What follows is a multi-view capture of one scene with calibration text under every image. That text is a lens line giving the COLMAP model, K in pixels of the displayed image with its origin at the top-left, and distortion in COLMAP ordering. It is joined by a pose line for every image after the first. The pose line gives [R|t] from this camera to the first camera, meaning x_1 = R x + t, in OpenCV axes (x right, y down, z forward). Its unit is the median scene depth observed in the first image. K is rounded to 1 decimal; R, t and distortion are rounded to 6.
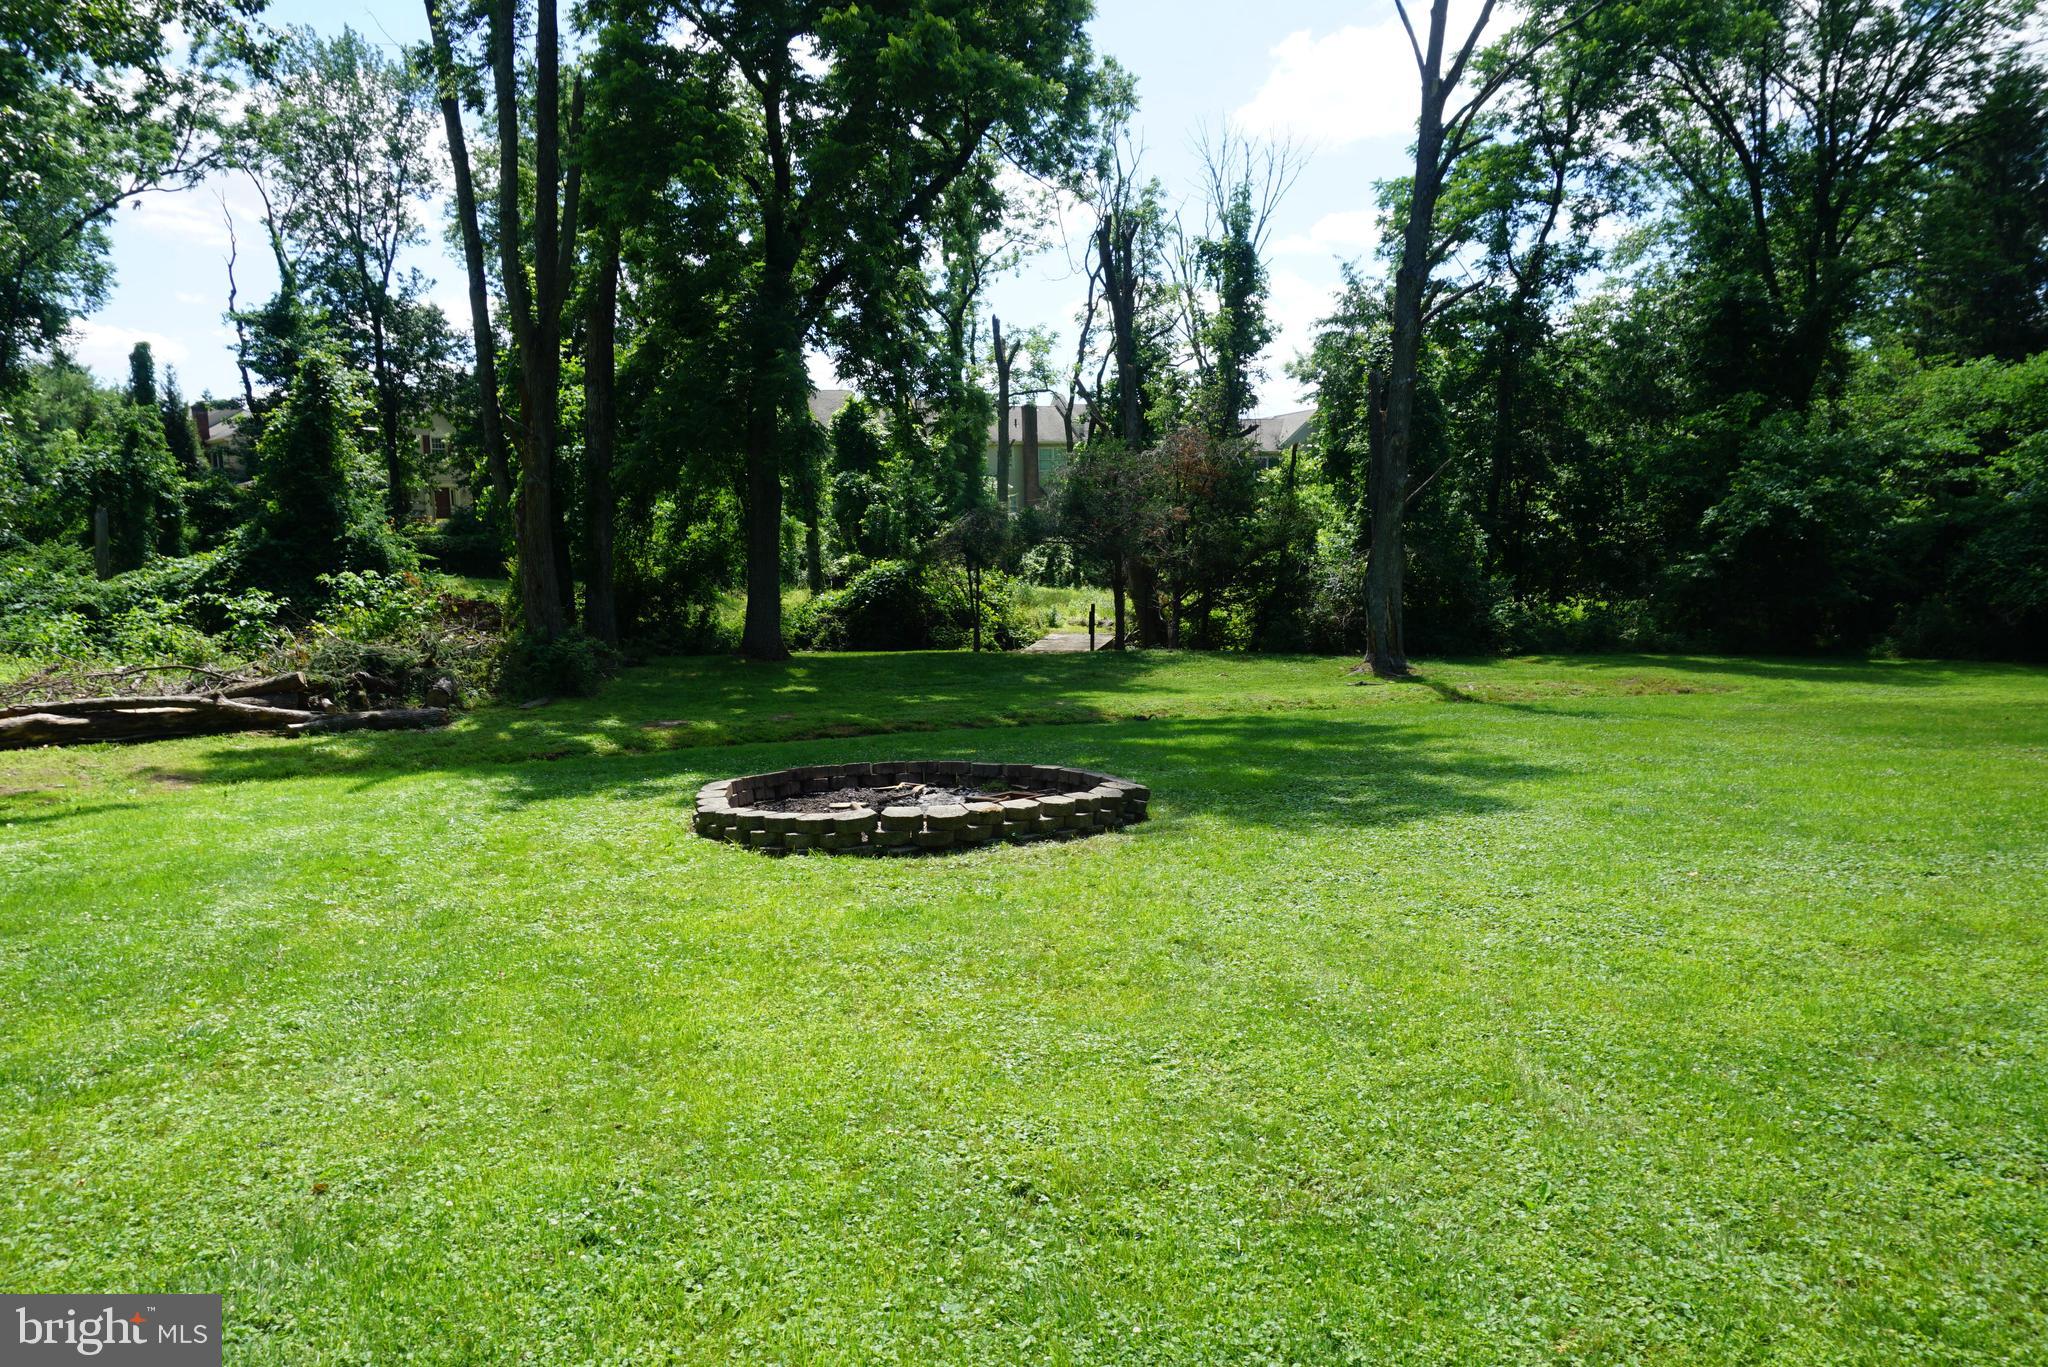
lens RADIAL K [[1378.1, 0, 1024.0], [0, 1378.1, 683.5], [0, 0, 1]] dist [-0.000008, 0.000424]
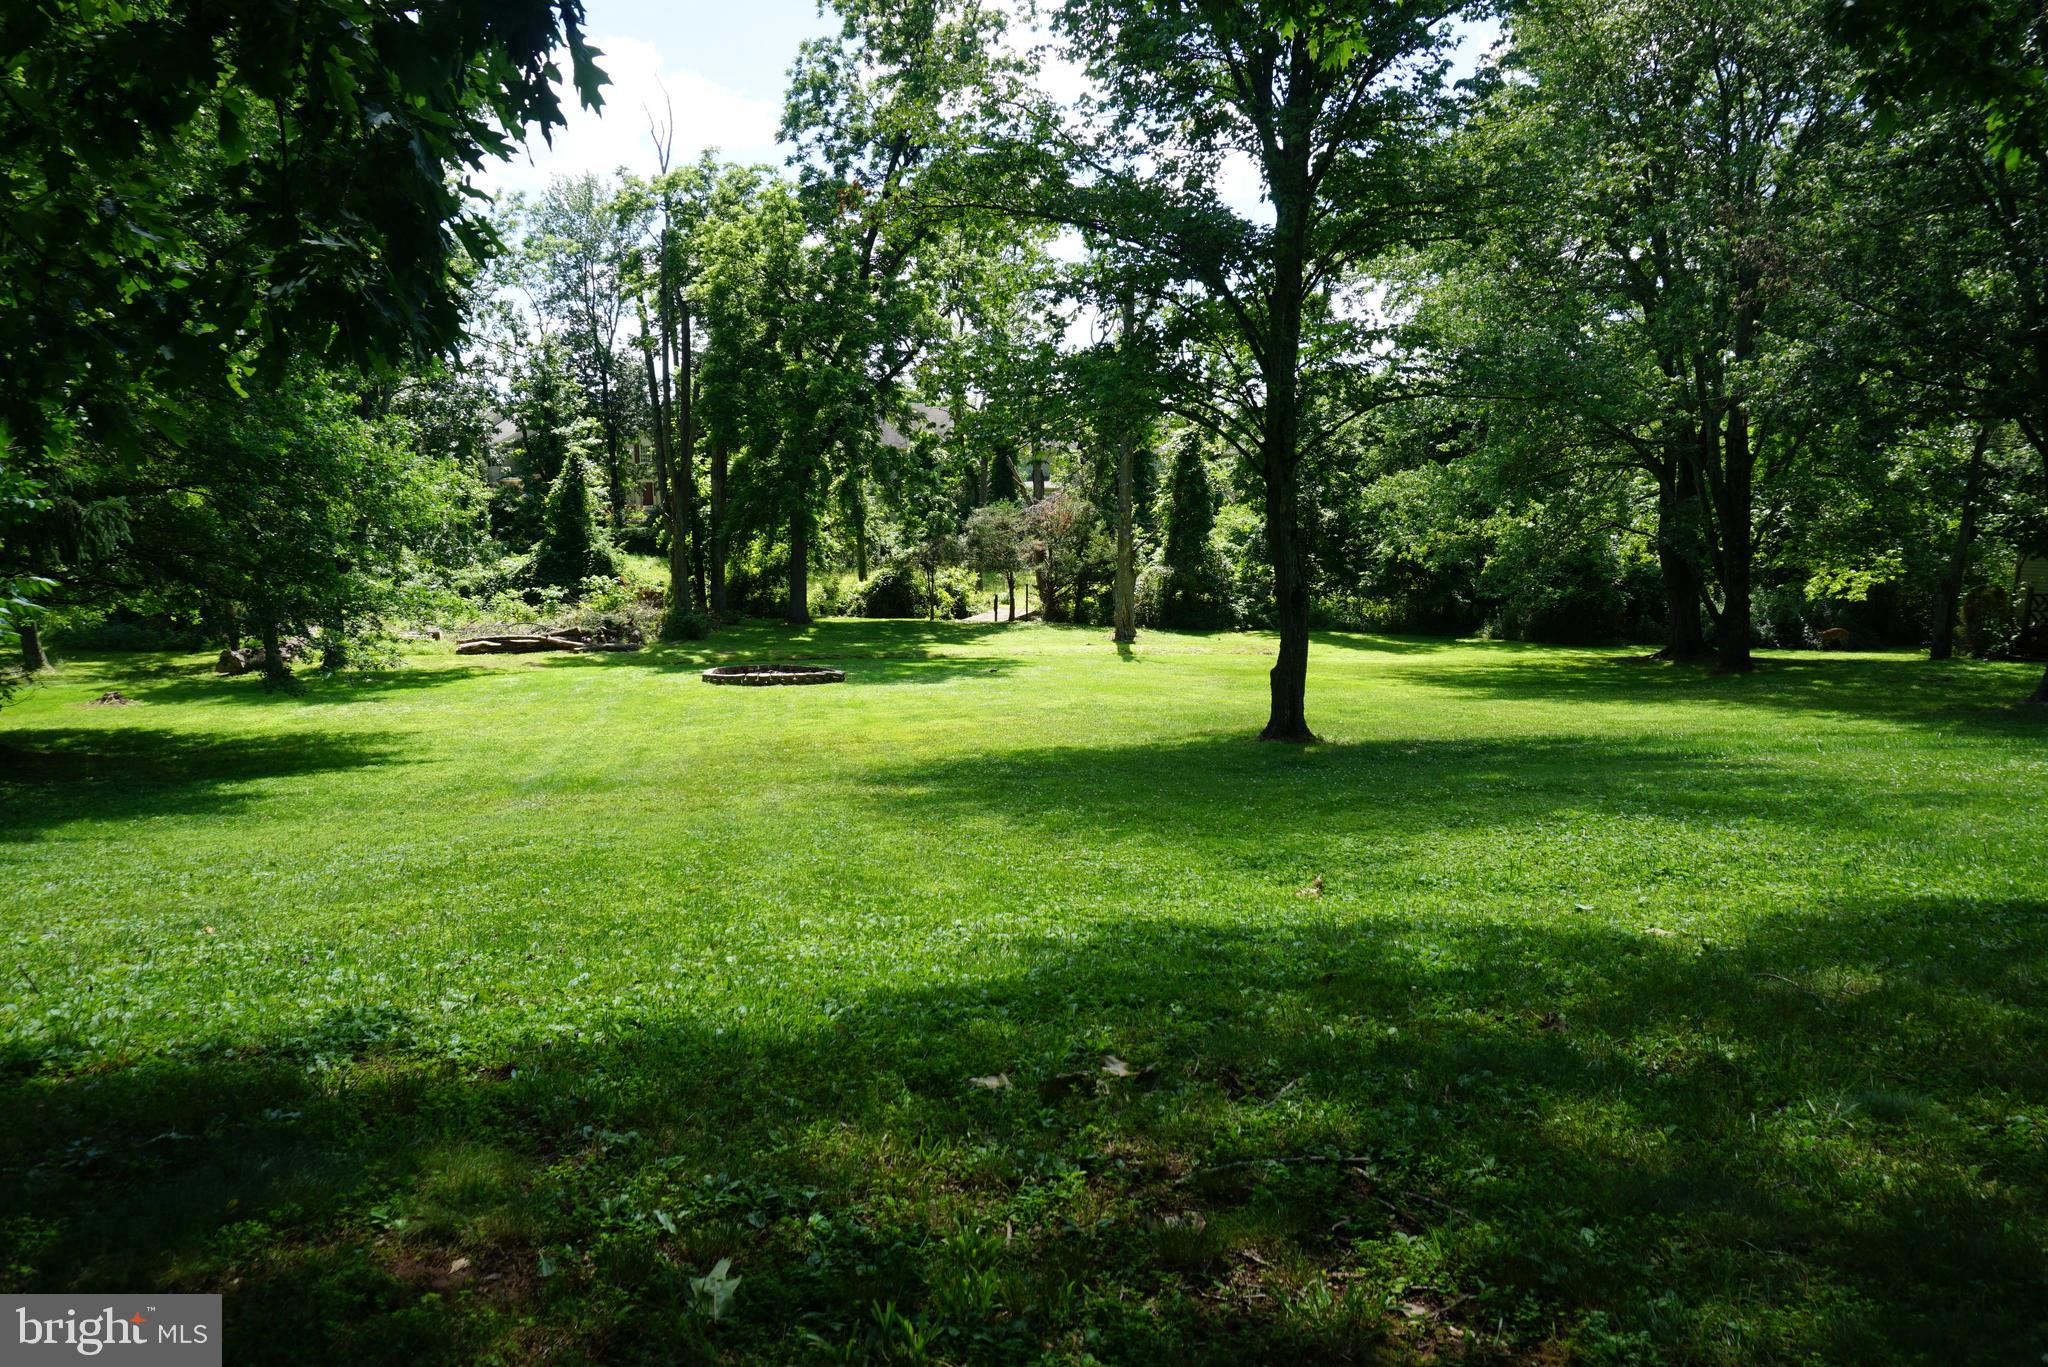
lens RADIAL K [[1408.7, 0, 1024.0], [0, 1408.7, 683.5], [0, 0, 1]] dist [-0.002135, -0.000621]
pose [[0.989695, 0.029365, -0.140148, 0.463363], [-0.024807, 0.999108, 0.034161, -0.009569], [0.141027, -0.030332, 0.989541, -1.040213]]
